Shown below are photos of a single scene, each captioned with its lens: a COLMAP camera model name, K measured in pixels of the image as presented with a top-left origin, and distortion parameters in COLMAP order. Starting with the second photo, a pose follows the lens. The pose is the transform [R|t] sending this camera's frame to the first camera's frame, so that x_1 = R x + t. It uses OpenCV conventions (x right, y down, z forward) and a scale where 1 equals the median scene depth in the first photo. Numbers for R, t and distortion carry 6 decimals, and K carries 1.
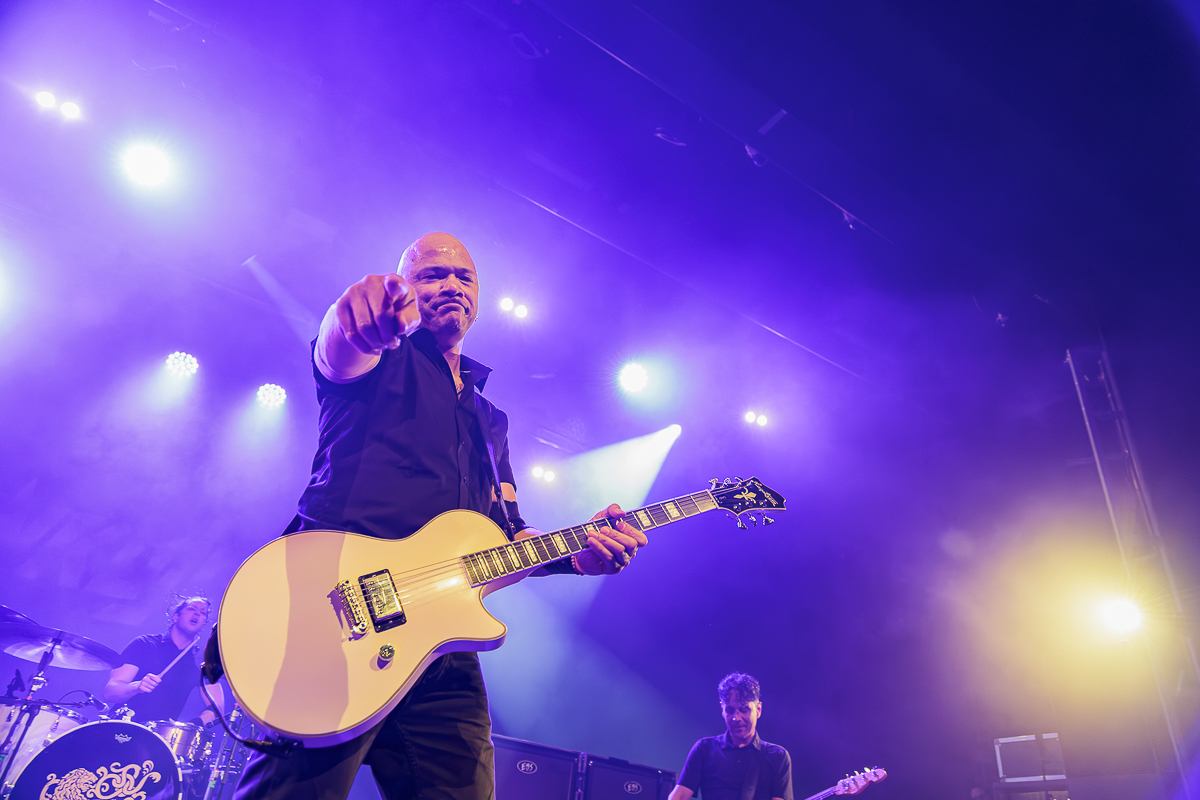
lens RADIAL K [[801.5, 0, 591.4], [0, 801.5, 401.0], [0, 0, 1]] dist [0.025892, -0.007424]
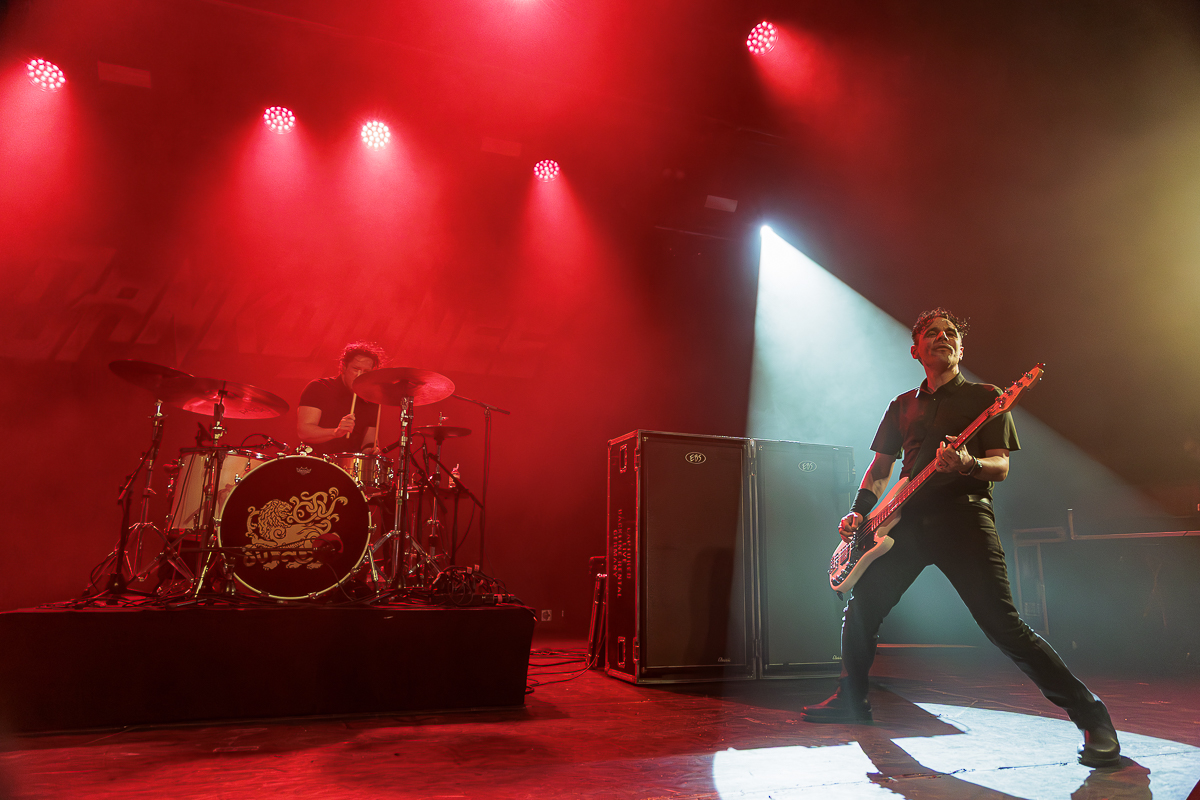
lens RADIAL K [[801.5, 0, 601.0], [0, 801.5, 390.5], [0, 0, 1]] dist [0.025892, -0.007424]
pose [[0.973835, -0.125830, -0.189243, 0.004374], [0.179884, 0.935690, 0.303523, 0.074049], [0.138881, -0.329623, 0.933842, 0.119324]]
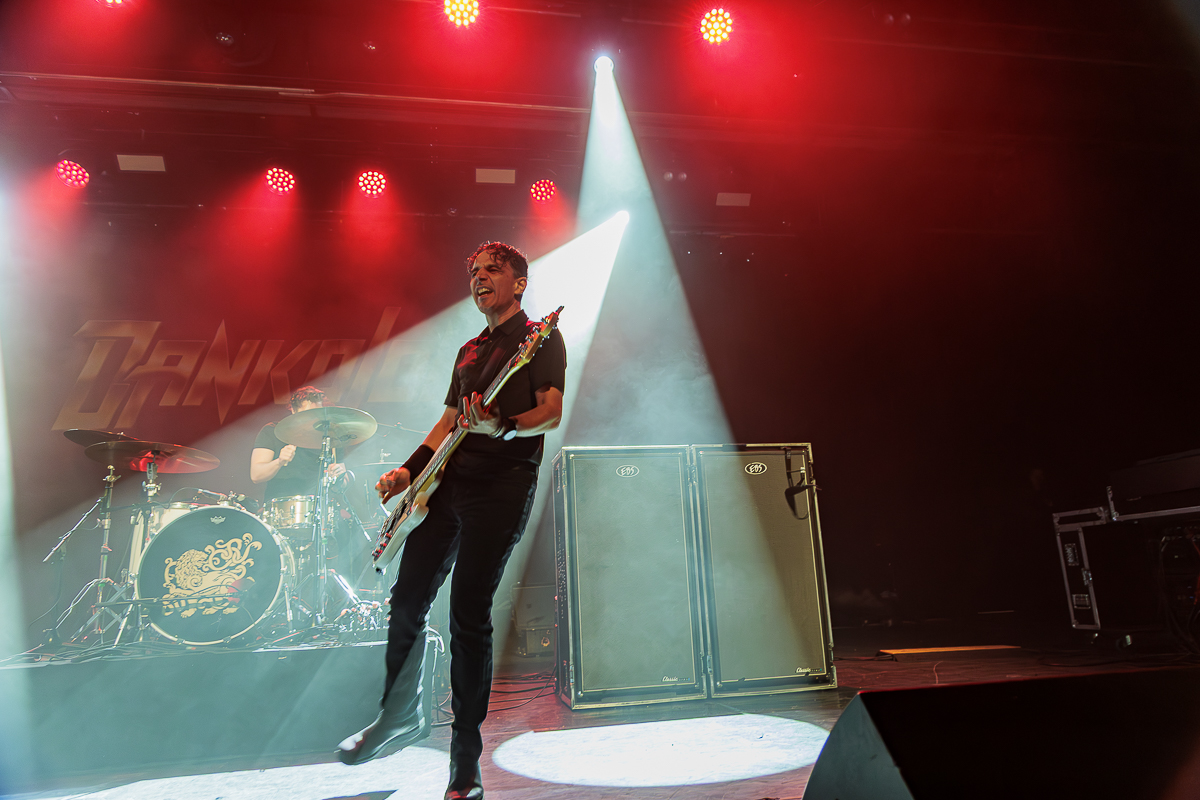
lens RADIAL K [[801.5, 0, 602.8], [0, 801.5, 390.1], [0, 0, 1]] dist [0.025892, -0.007424]
pose [[0.911749, -0.226888, -0.342396, 0.314292], [0.321157, 0.913462, 0.249890, 0.151617], [0.256068, -0.337800, 0.905715, 0.205862]]
